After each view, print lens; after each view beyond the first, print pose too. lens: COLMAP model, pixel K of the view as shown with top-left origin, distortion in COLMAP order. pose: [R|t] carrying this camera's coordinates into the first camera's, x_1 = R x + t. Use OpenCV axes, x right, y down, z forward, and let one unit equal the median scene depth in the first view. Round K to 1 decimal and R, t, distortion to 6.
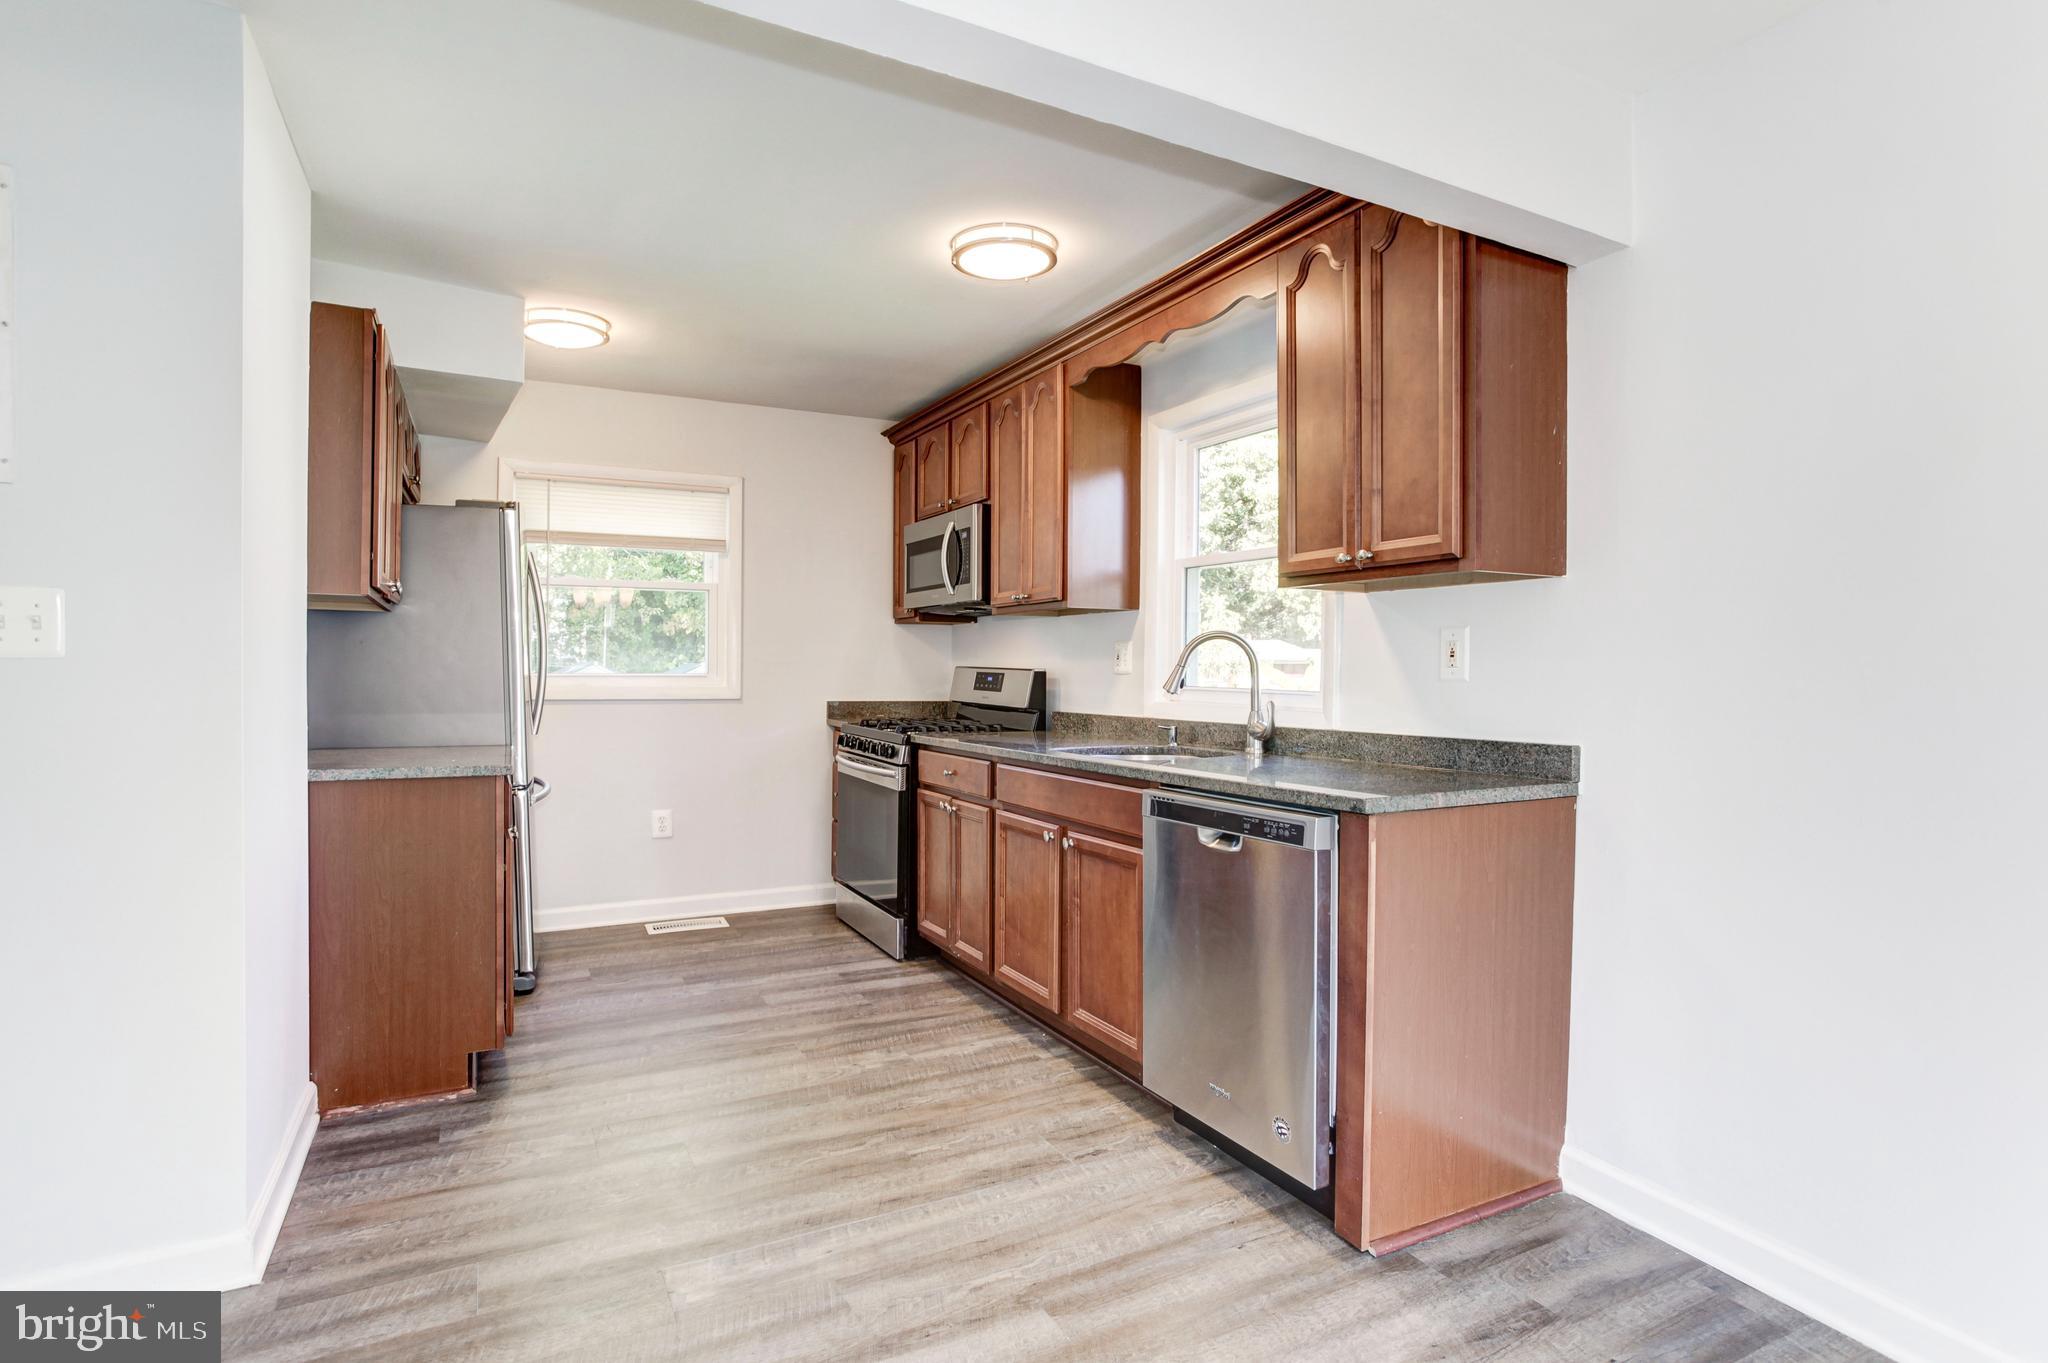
lens RADIAL K [[1009.6, 0, 1027.4], [0, 1009.6, 659.9], [0, 0, 1]] dist [-0.003593, 0.000507]
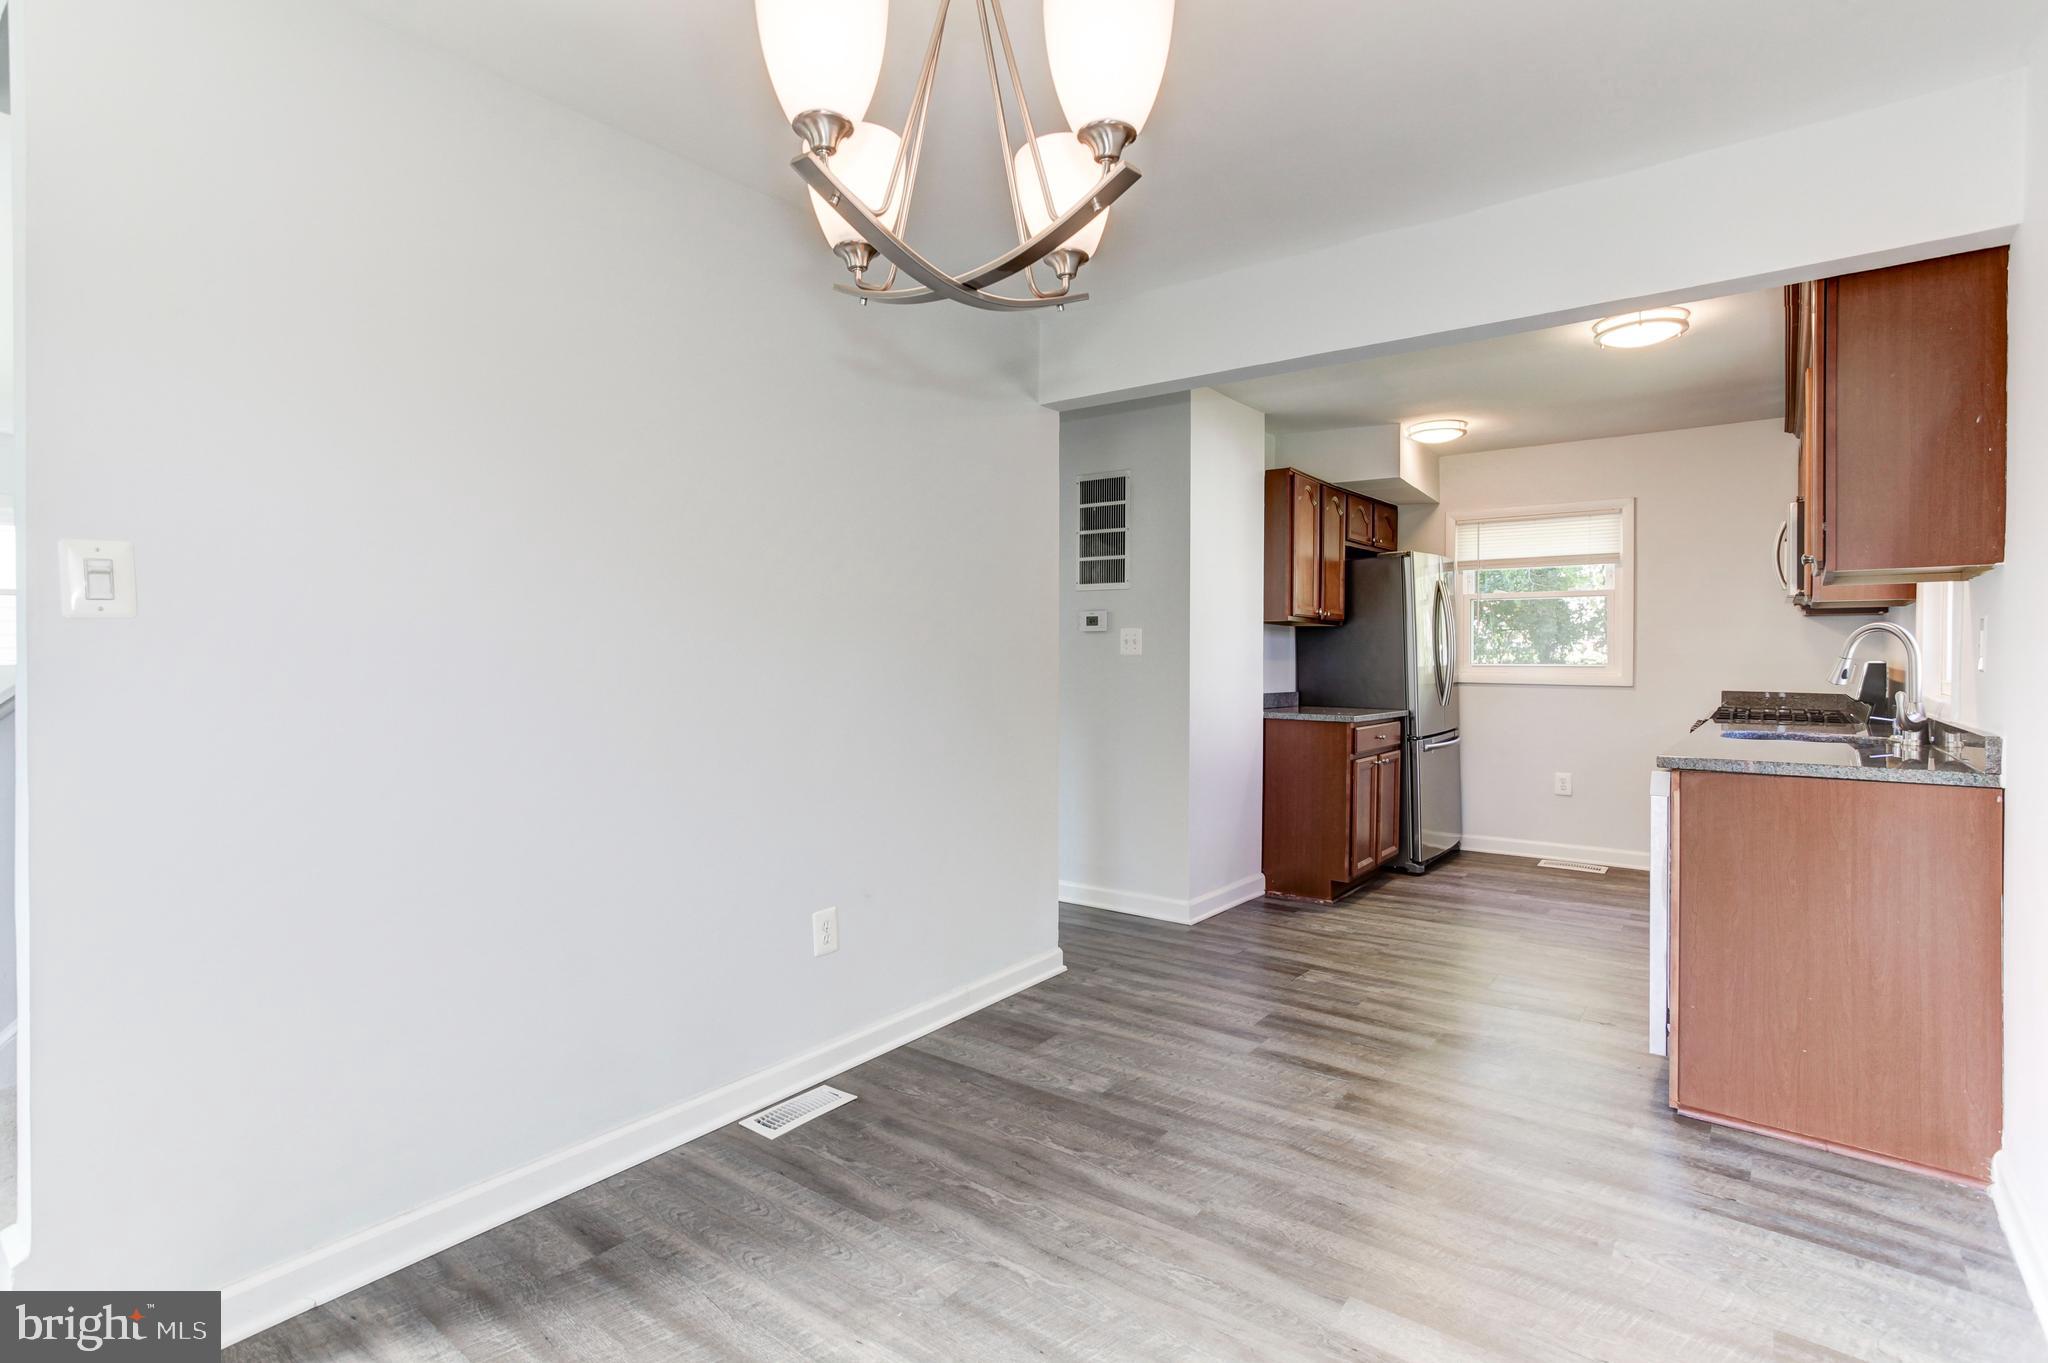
lens RADIAL K [[1009.6, 0, 1027.4], [0, 1009.6, 659.9], [0, 0, 1]] dist [-0.003593, 0.000507]
pose [[0.407300, -0.000168, -0.913294, 0.816089], [0.005774, 0.999980, 0.002391, 0.001210], [0.913276, -0.006247, 0.407293, -0.195724]]
